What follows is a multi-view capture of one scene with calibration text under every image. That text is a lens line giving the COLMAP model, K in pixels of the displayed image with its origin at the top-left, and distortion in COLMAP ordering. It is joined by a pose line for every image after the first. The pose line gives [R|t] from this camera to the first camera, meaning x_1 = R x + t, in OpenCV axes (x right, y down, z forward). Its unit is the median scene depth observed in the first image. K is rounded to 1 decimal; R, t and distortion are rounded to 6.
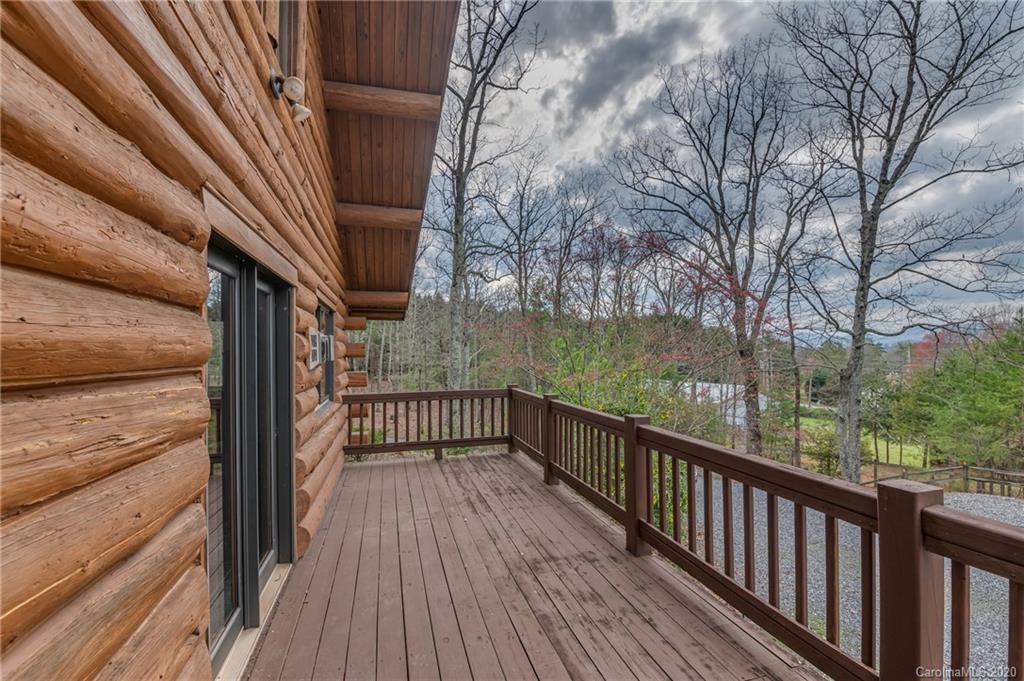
lens RADIAL K [[437.5, 0, 514.6], [0, 437.5, 346.5], [0, 0, 1]] dist [0.006319, -0.010796]
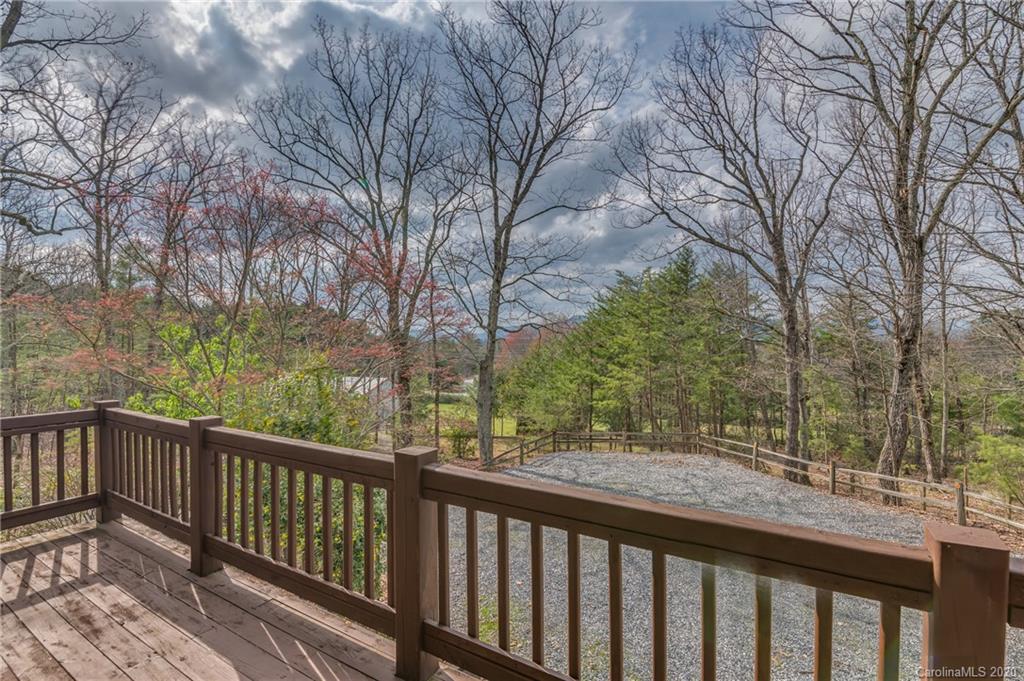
lens RADIAL K [[454.3, 0, 510.0], [0, 454.3, 345.0], [0, 0, 1]] dist [-0.002846, -0.011180]
pose [[0.724206, 0.004820, 0.689567, -0.013352], [-0.013428, 0.999885, 0.007113, 0.001333], [-0.689453, -0.014410, 0.724187, 0.102337]]
